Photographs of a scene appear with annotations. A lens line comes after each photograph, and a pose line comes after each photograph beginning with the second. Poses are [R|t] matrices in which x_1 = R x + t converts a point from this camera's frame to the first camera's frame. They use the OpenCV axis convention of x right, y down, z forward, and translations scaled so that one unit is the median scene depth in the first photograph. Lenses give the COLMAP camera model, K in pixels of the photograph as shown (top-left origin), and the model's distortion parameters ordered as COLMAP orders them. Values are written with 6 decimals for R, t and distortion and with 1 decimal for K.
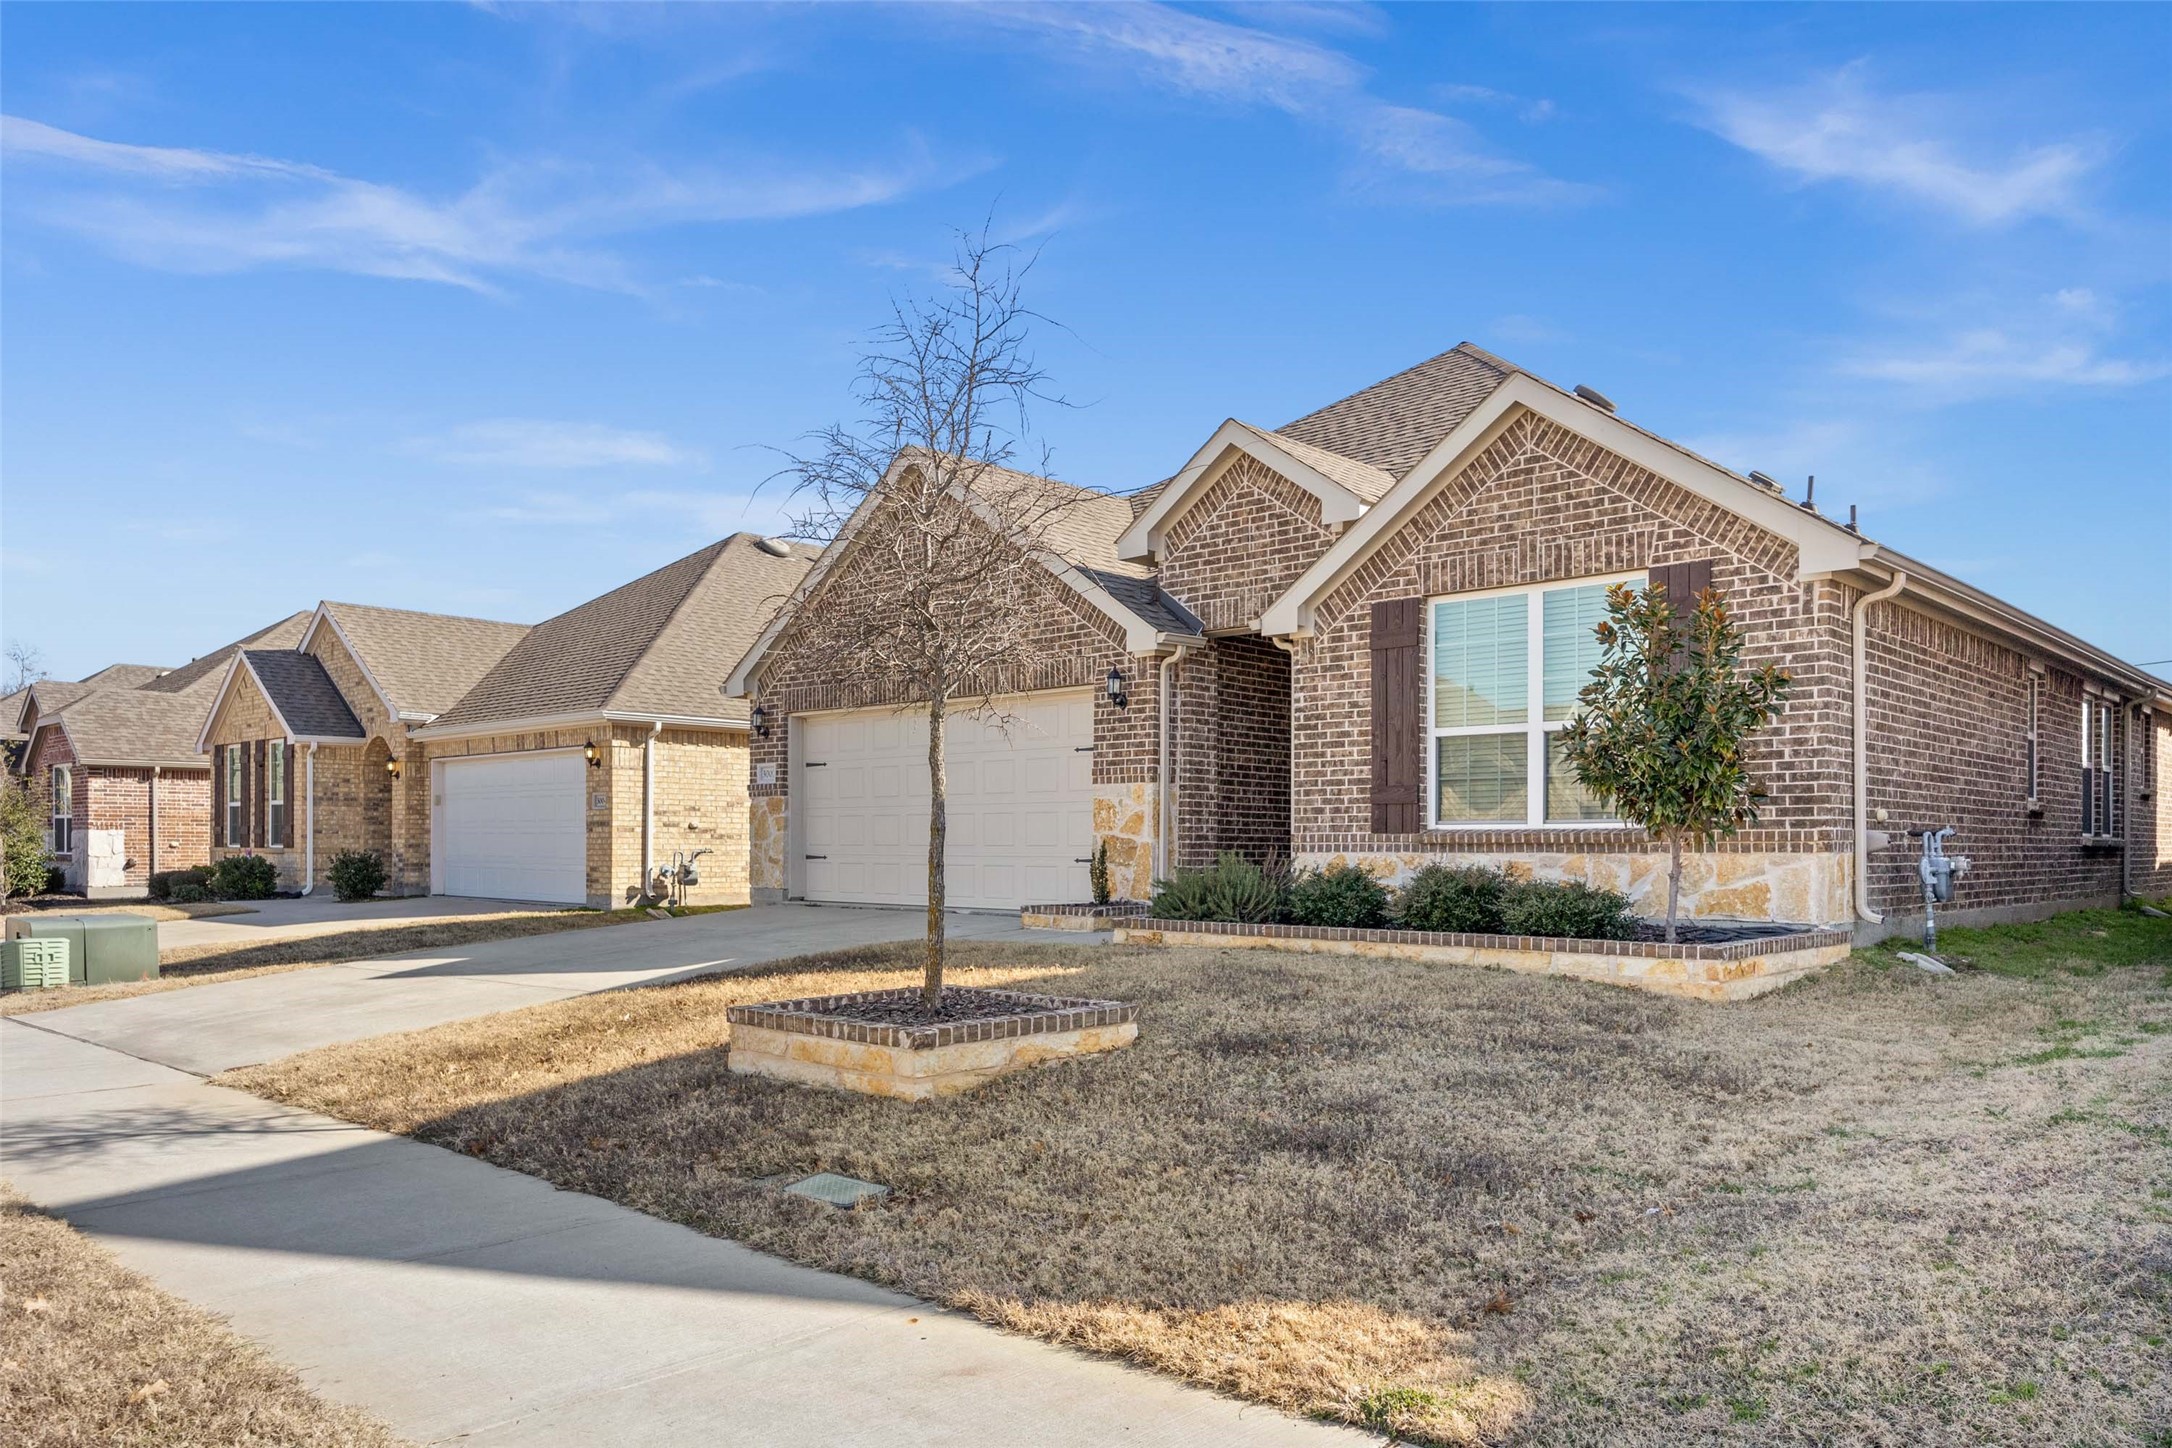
lens RADIAL K [[1530.0, 0, 1085.8], [0, 1530.0, 853.6], [0, 0, 1]] dist [0.000628, 0.001021]
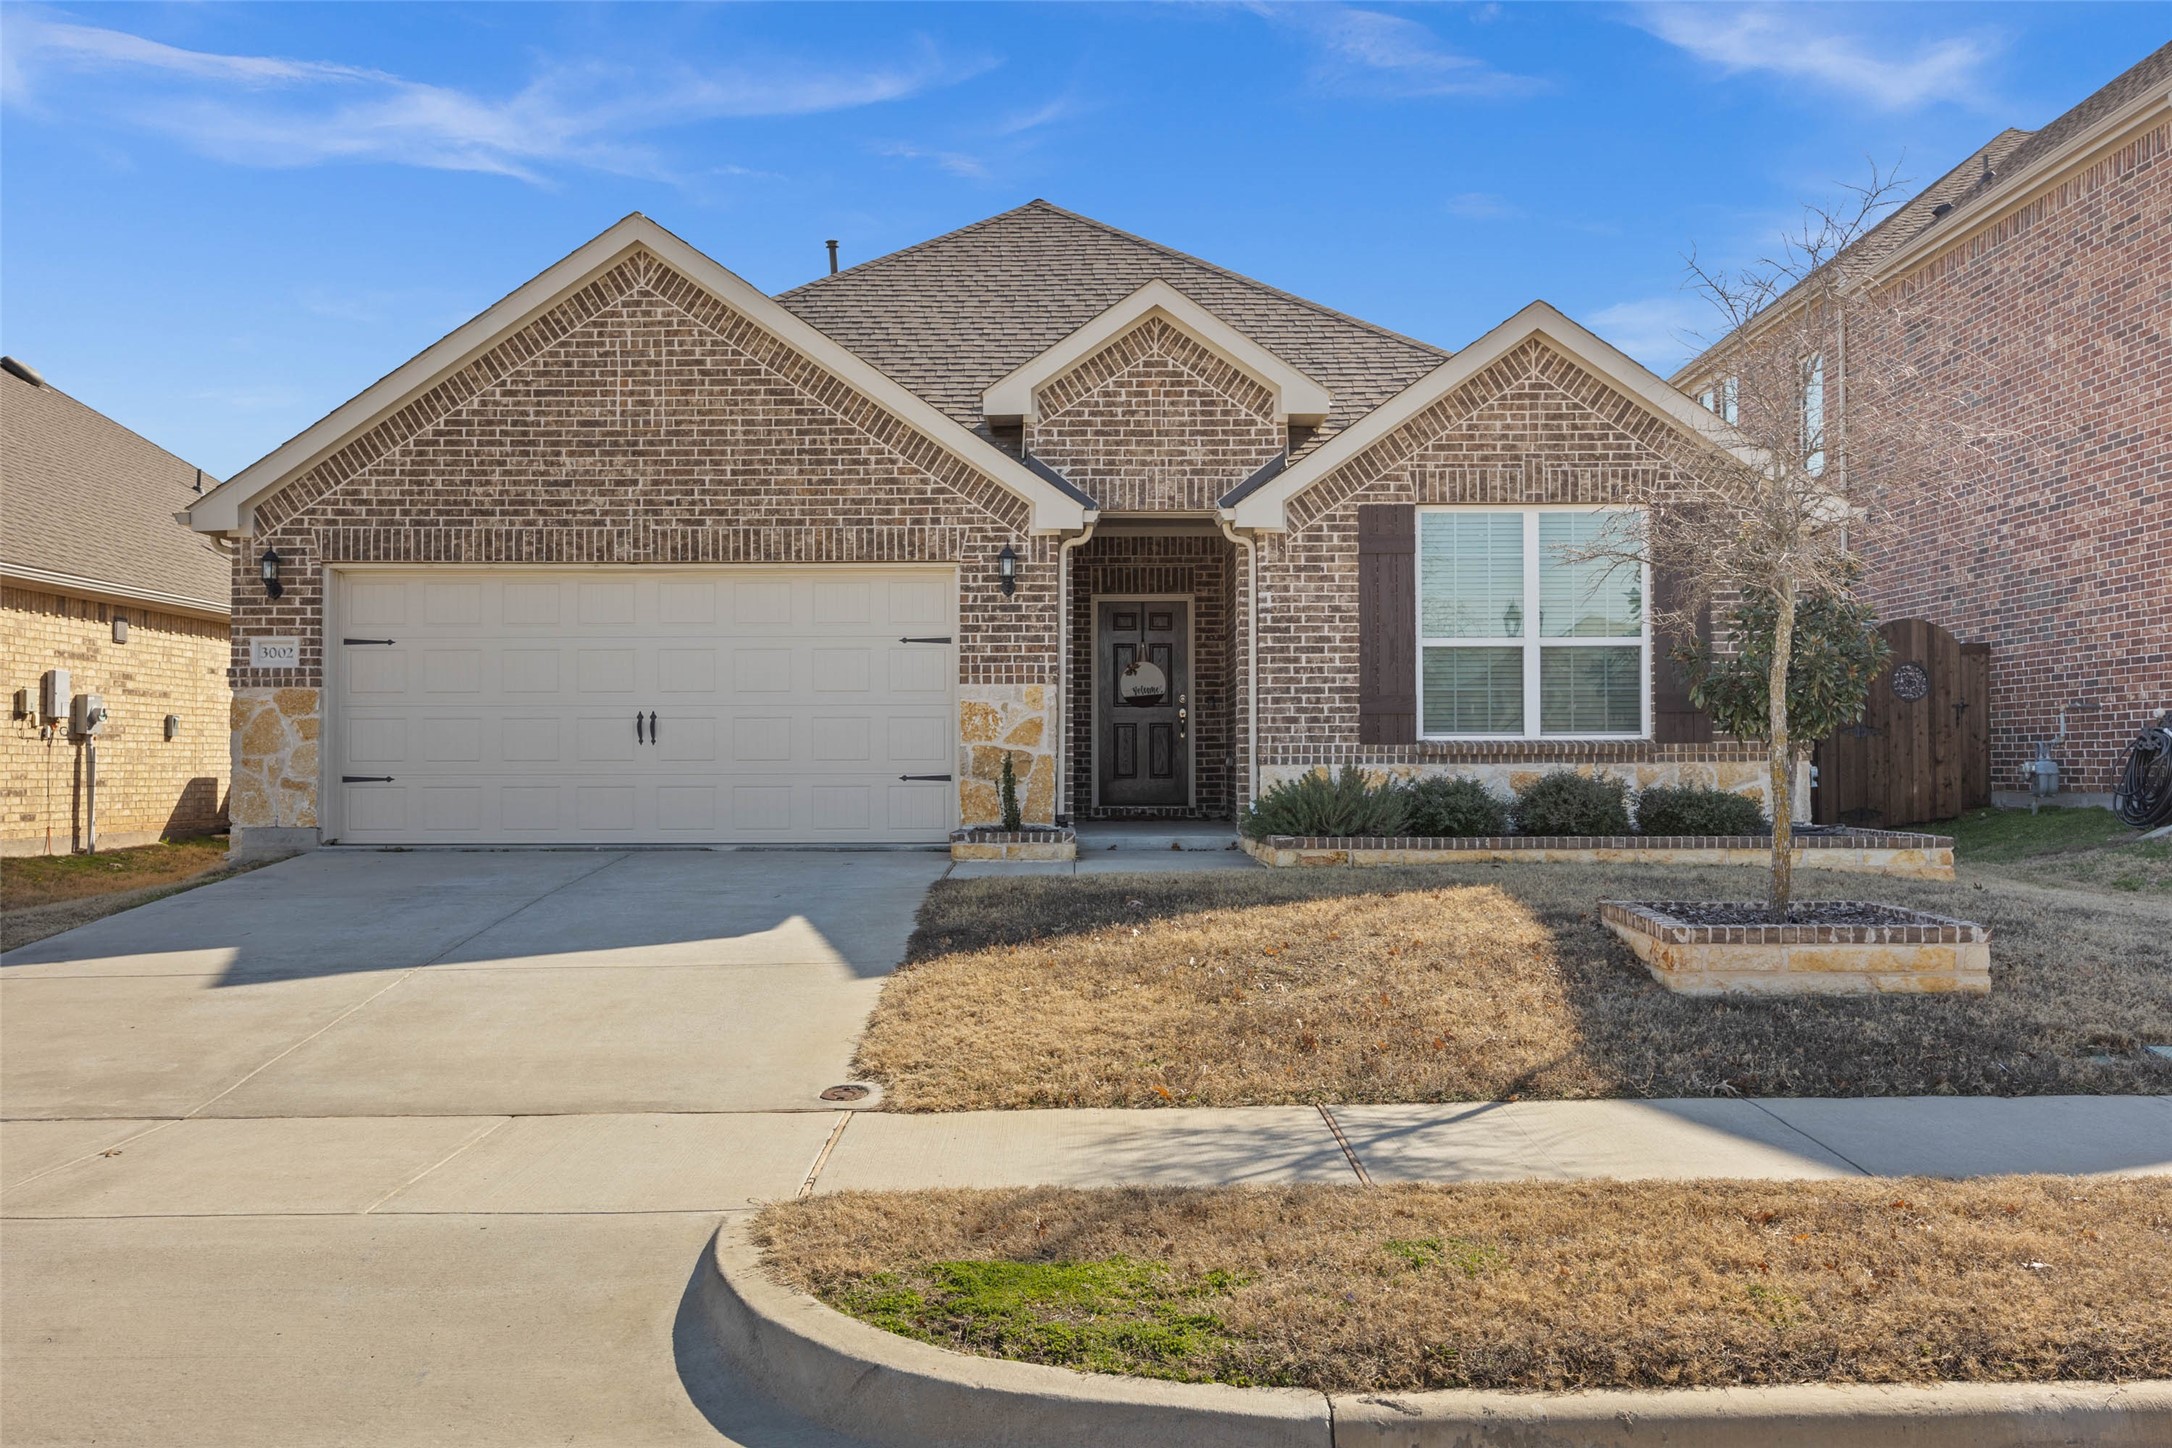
lens RADIAL K [[1962.7, 0, 1086.0], [0, 1962.7, 724.0], [0, 0, 1]] dist [0.002093, -0.002367]
pose [[0.727949, 0.009567, 0.685564, -0.775280], [0.008692, 0.999694, -0.023180, 0.001028], [-0.685576, 0.022833, 0.727643, 0.222197]]
